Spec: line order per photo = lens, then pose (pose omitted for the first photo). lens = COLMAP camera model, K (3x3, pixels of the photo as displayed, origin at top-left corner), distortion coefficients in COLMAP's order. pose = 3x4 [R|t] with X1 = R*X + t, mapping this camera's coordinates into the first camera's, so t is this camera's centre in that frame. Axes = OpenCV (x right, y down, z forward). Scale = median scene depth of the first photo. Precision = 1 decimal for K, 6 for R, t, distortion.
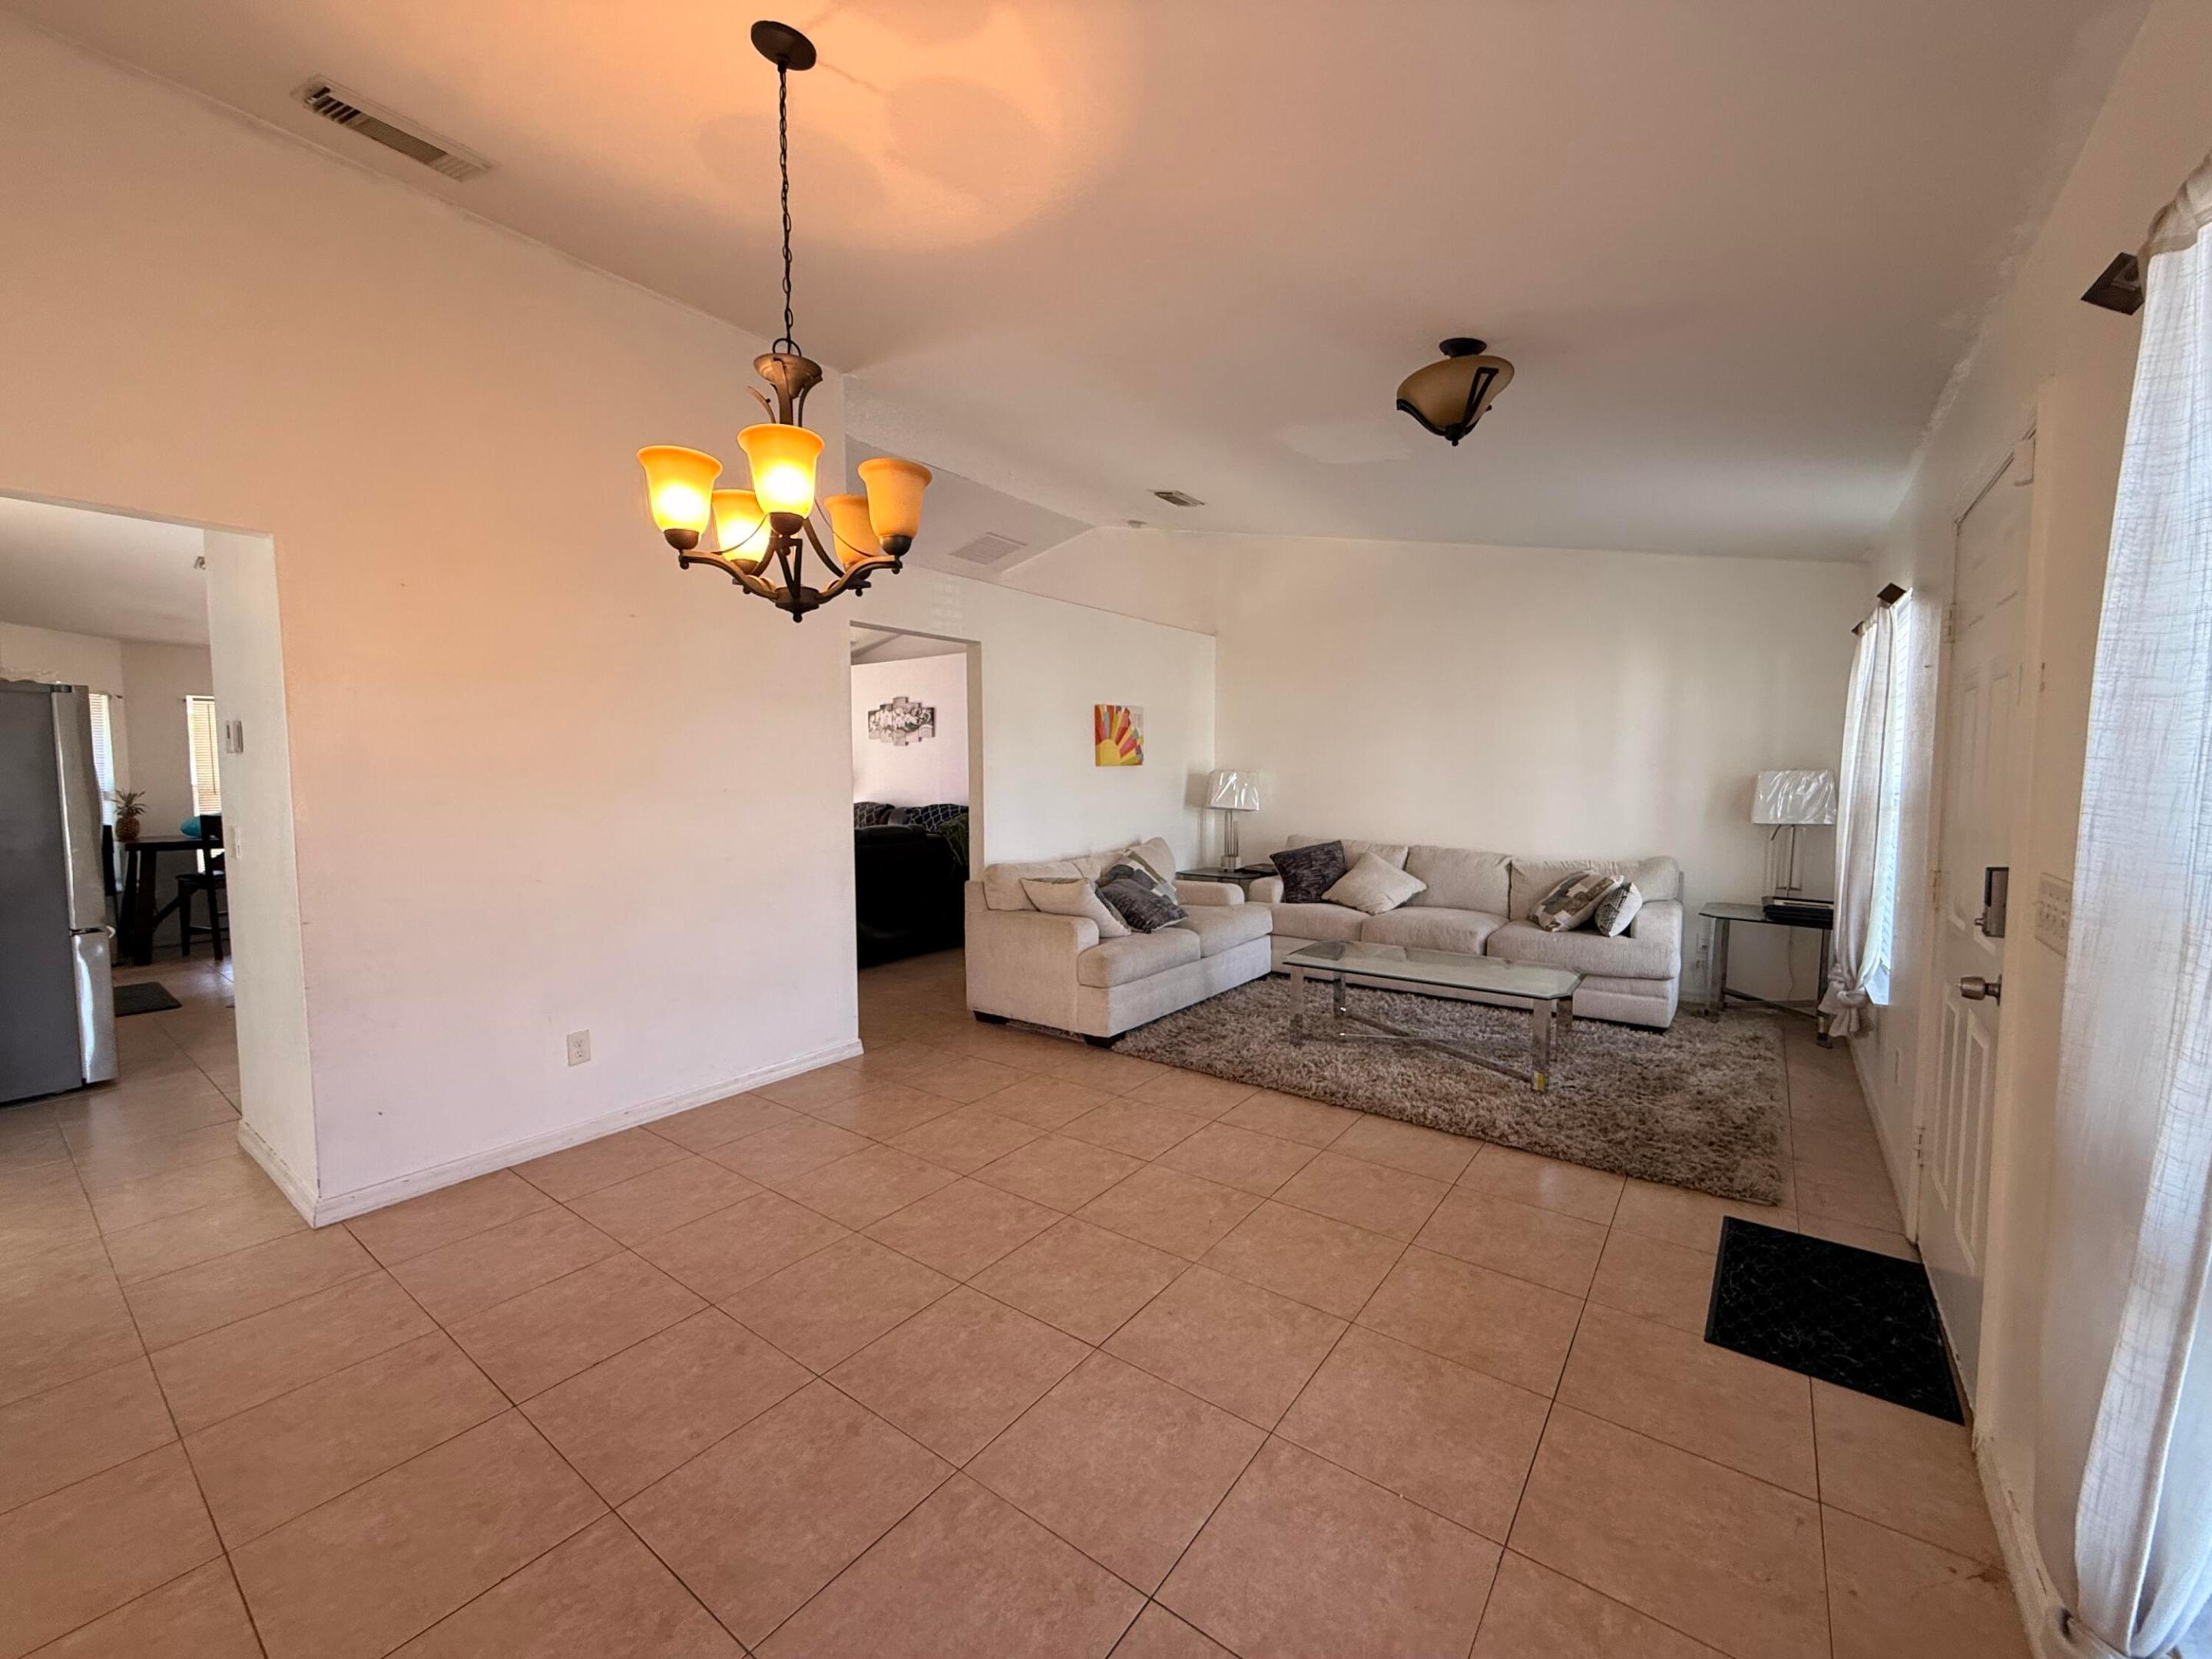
lens RADIAL K [[879.0, 0, 1116.5], [0, 879.0, 833.4], [0, 0, 1]] dist [0.000344, -0.000666]
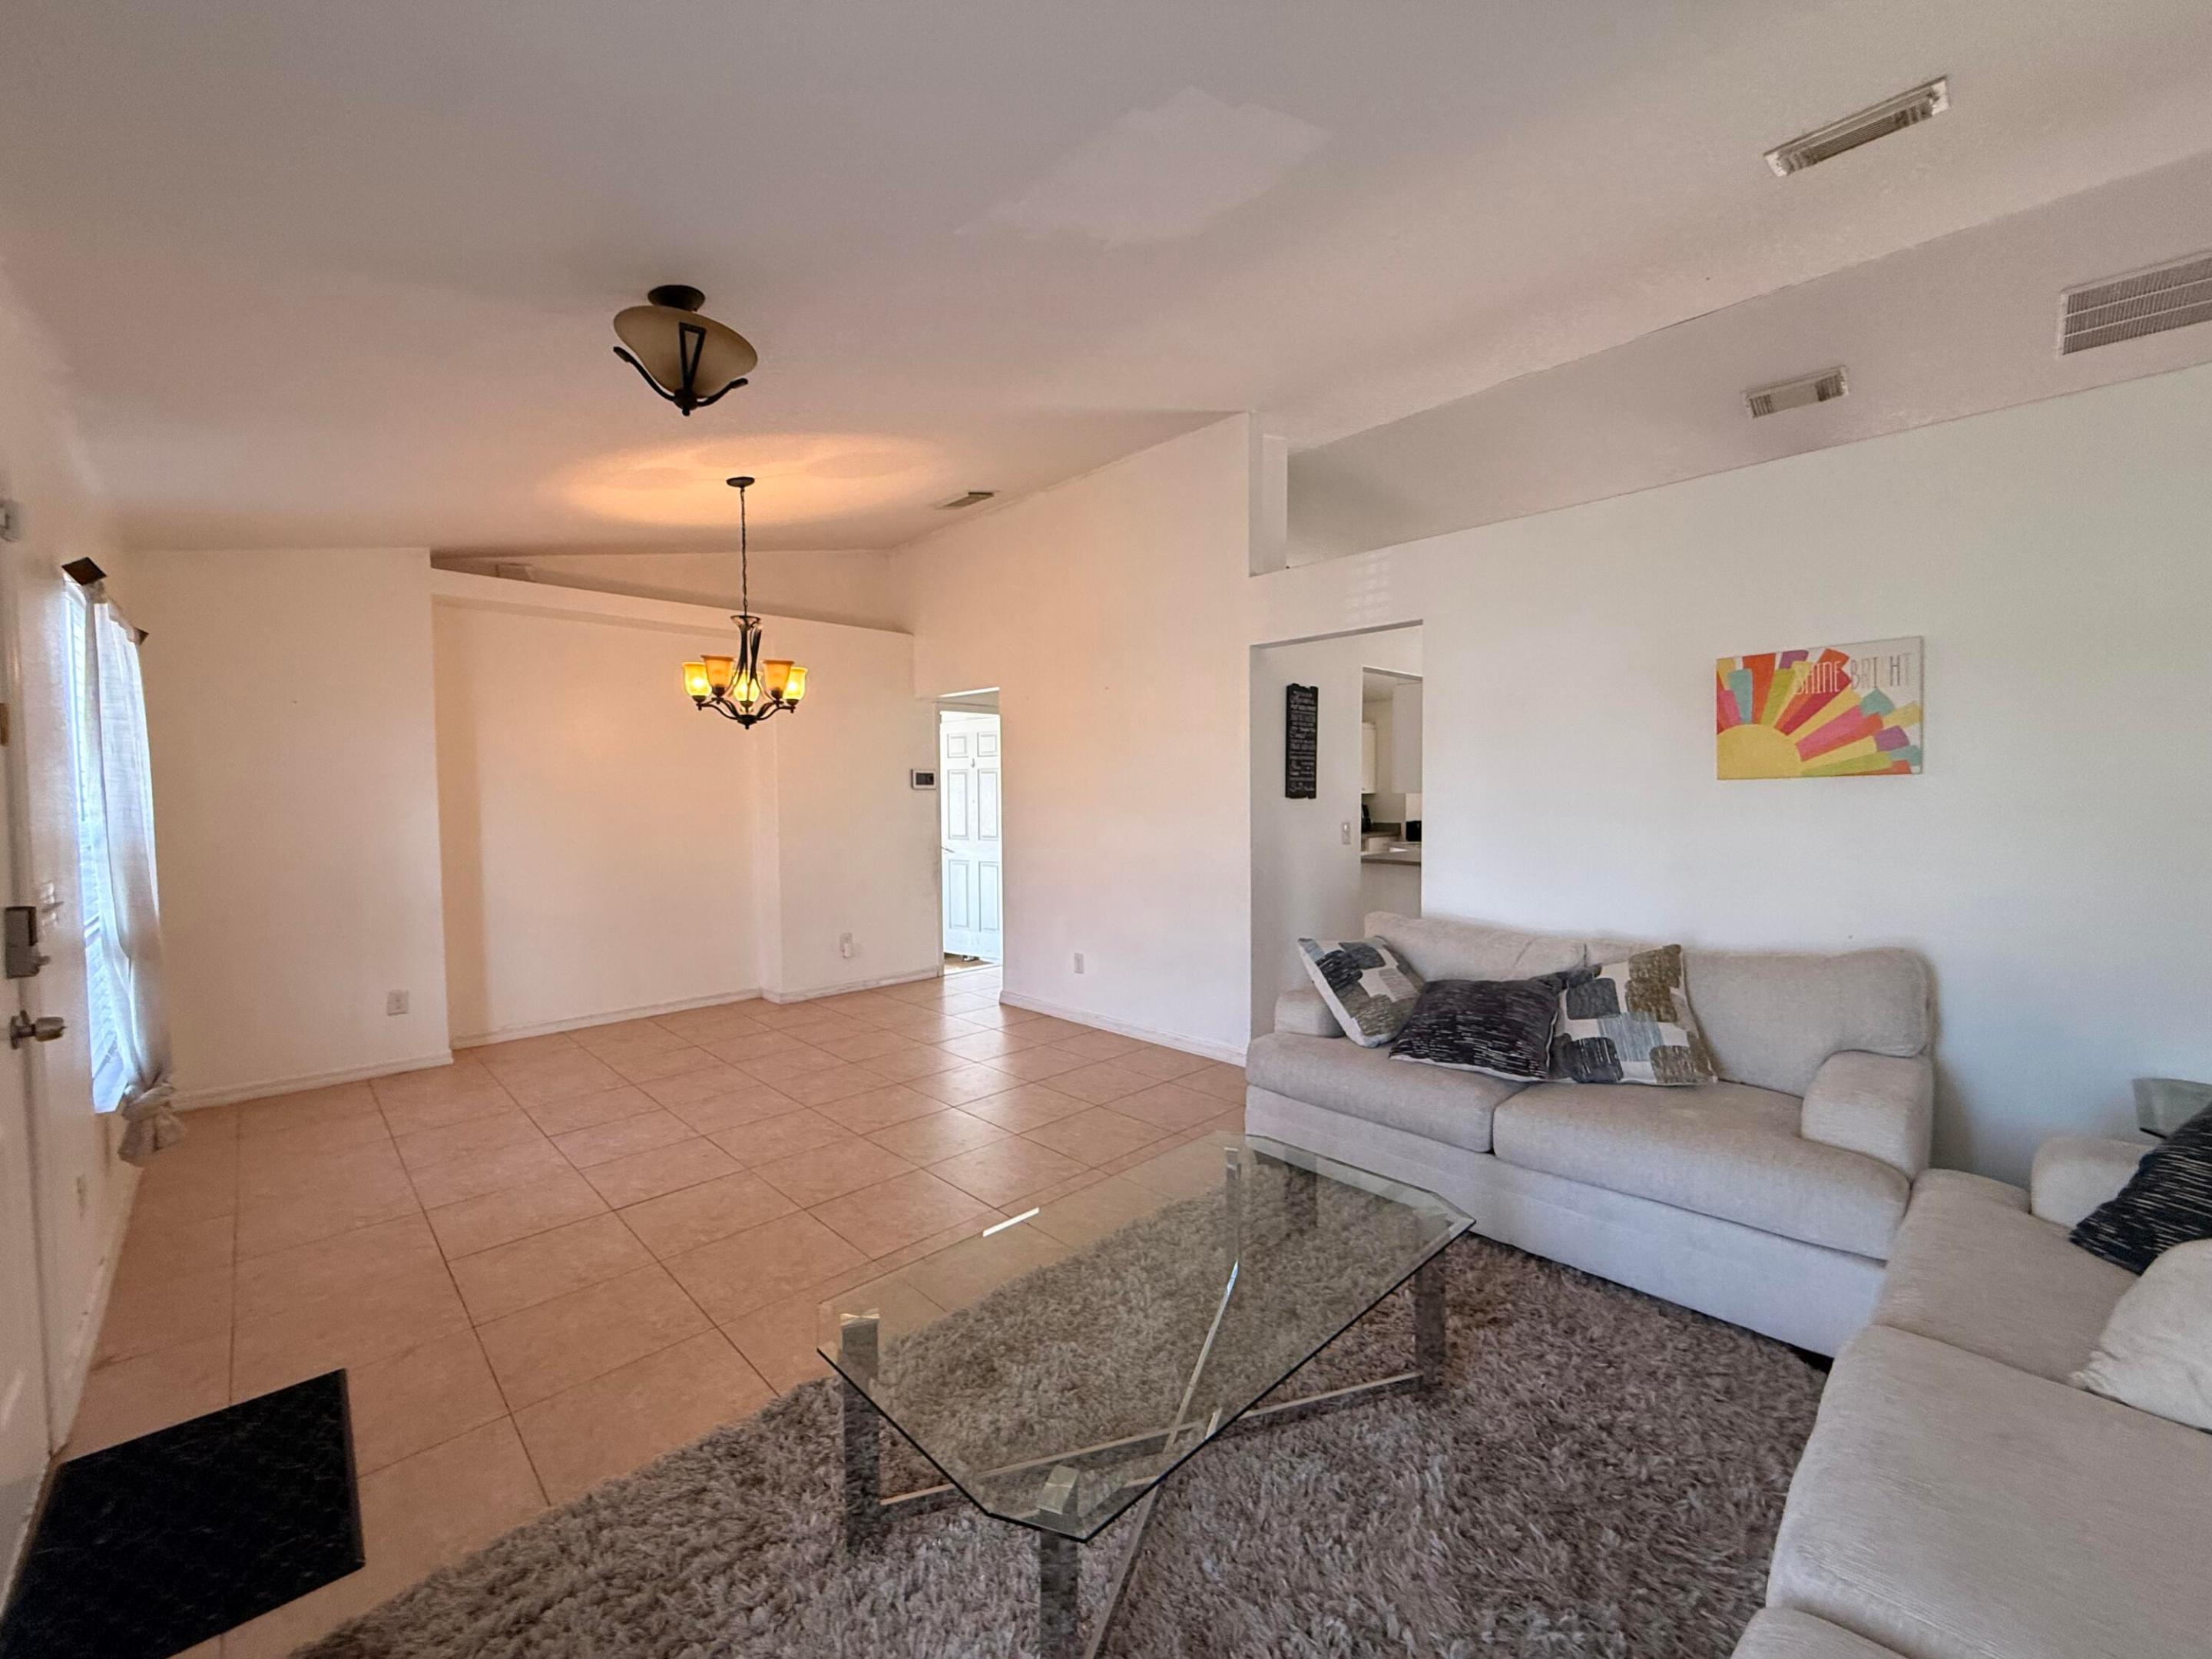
lens RADIAL K [[879.0, 0, 1090.1], [0, 879.0, 833.6], [0, 0, 1]] dist [0.000344, -0.000666]
pose [[-0.173863, 0.050856, -0.983456, 0.574527], [-0.061427, 0.996161, 0.062373, -0.057140], [0.982852, 0.071255, -0.170071, 0.764105]]
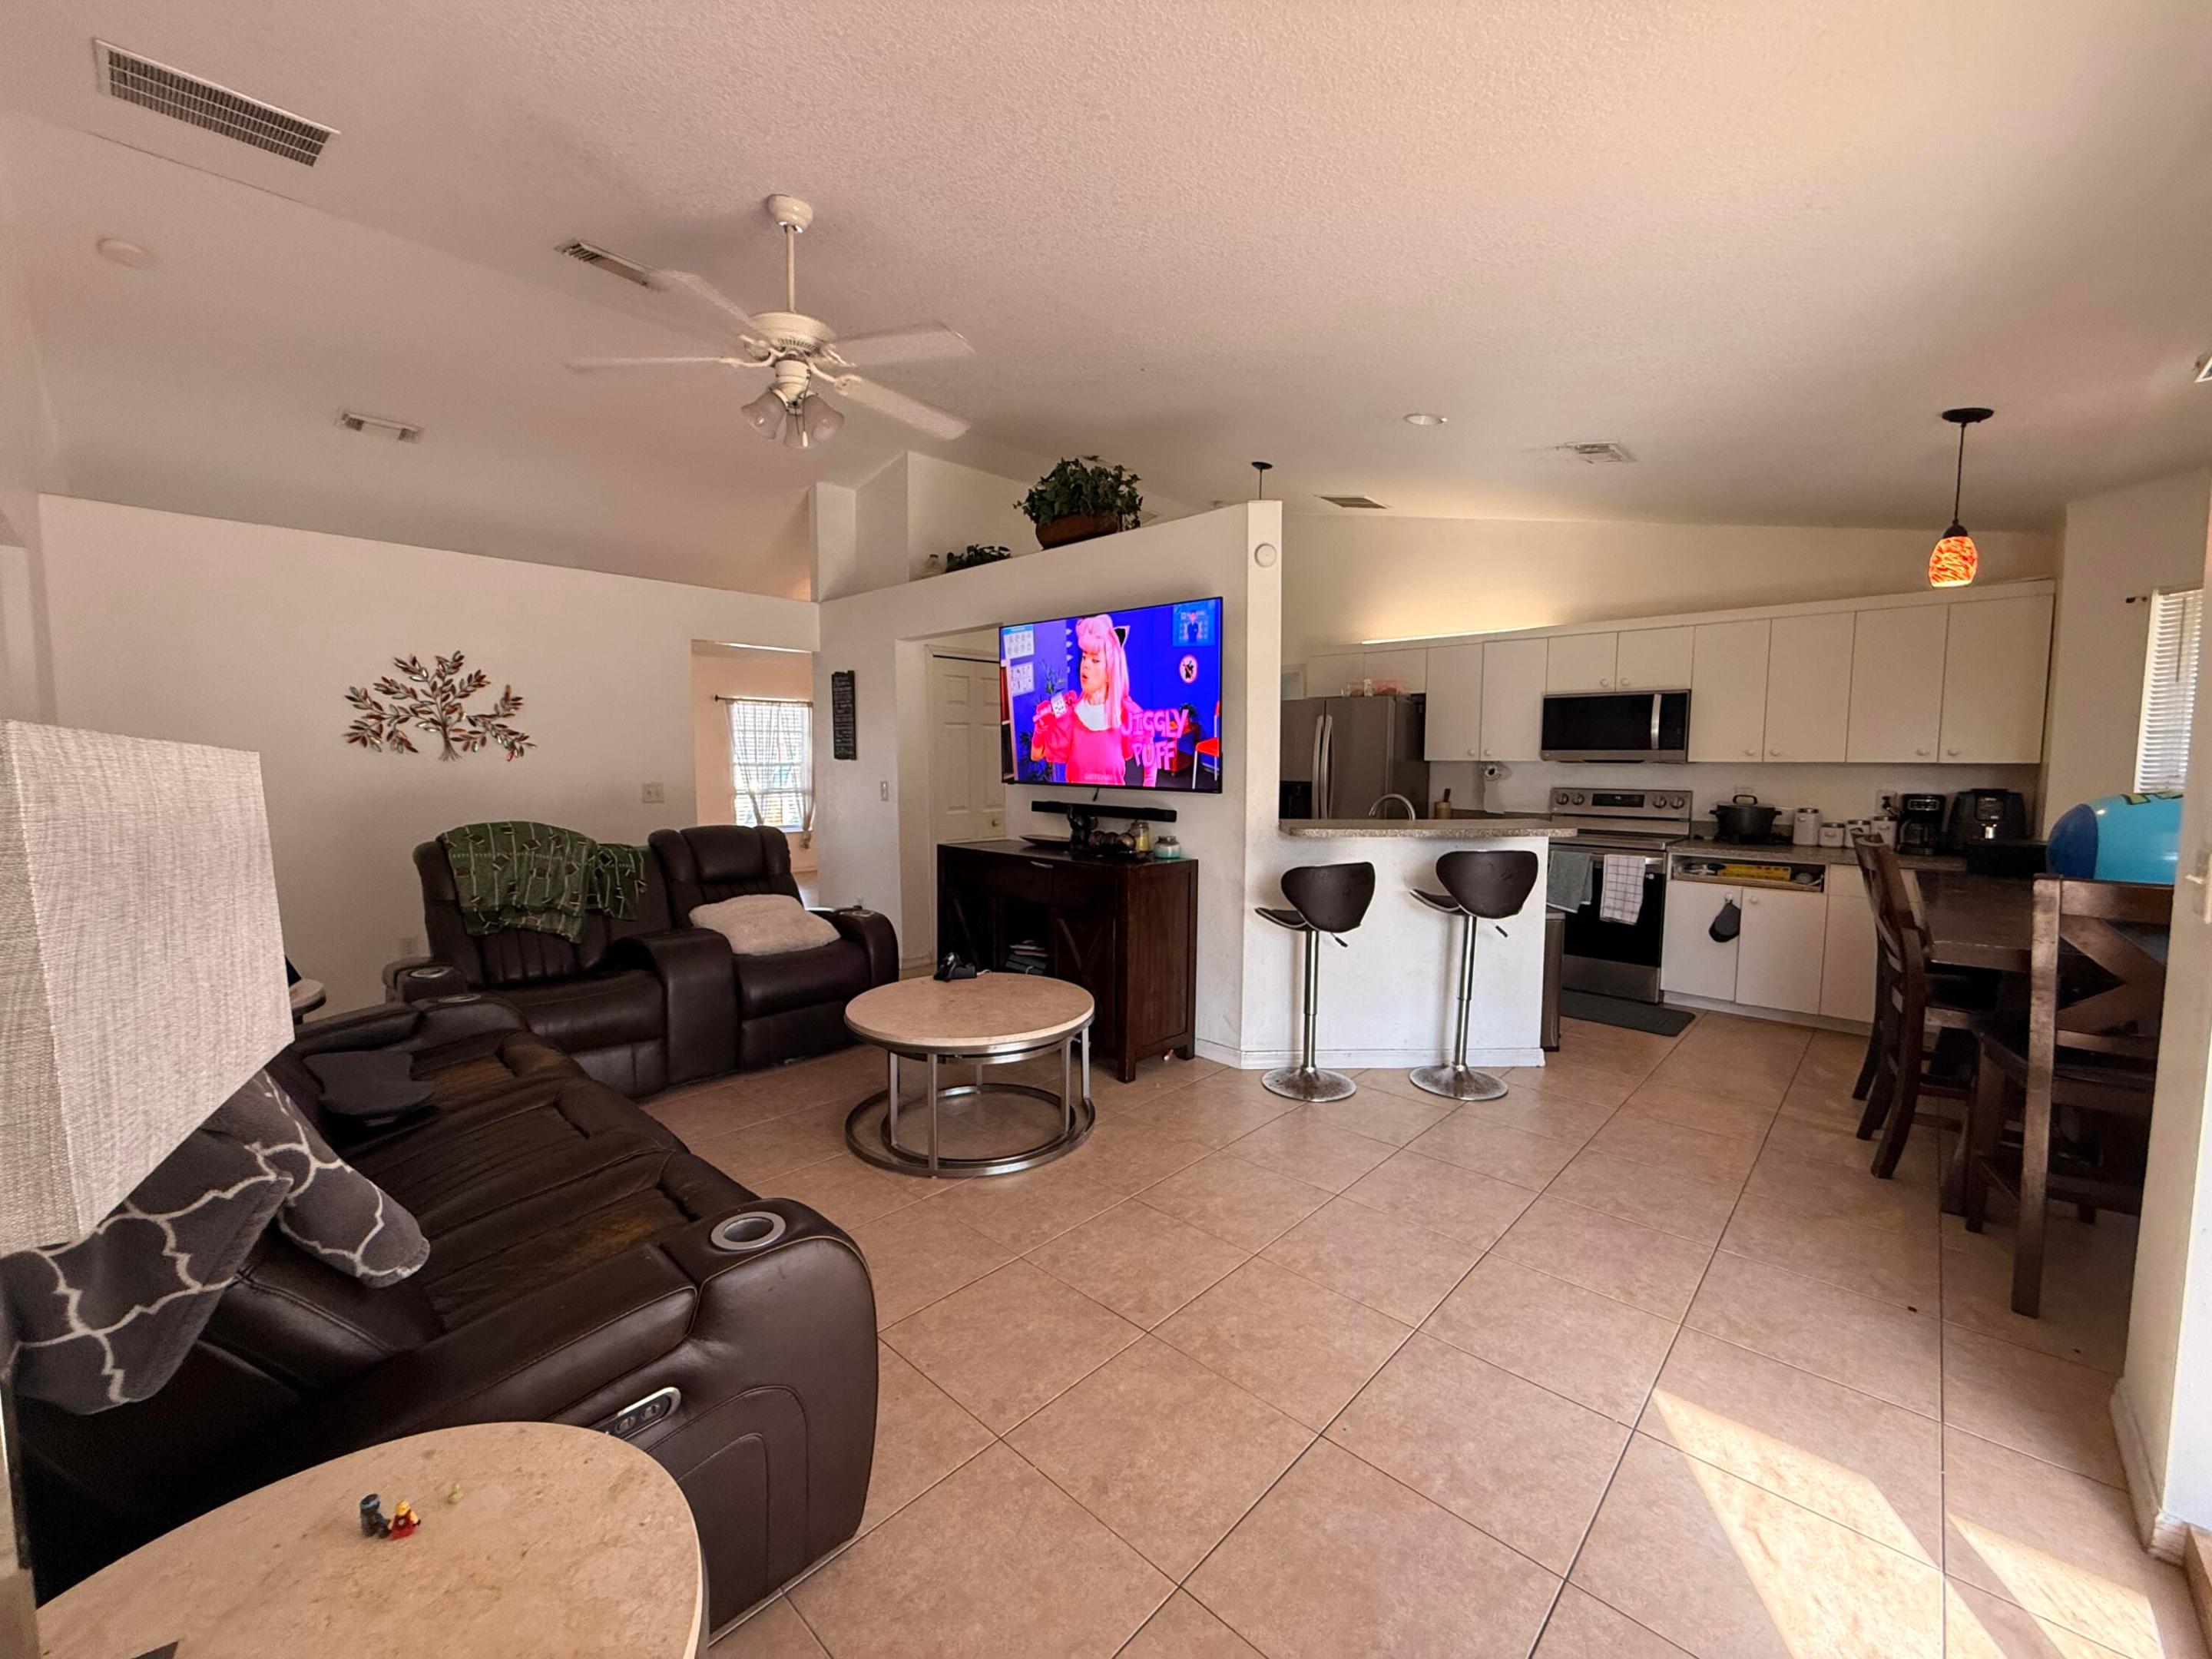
lens RADIAL K [[879.0, 0, 1102.6], [0, 879.0, 826.4], [0, 0, 1]] dist [0.000344, -0.000666]
pose [[-0.992017, -0.007965, 0.125851, -0.749208], [0.011027, 0.988702, 0.149489, -0.128088], [-0.125620, 0.149683, -0.980721, 1.862153]]
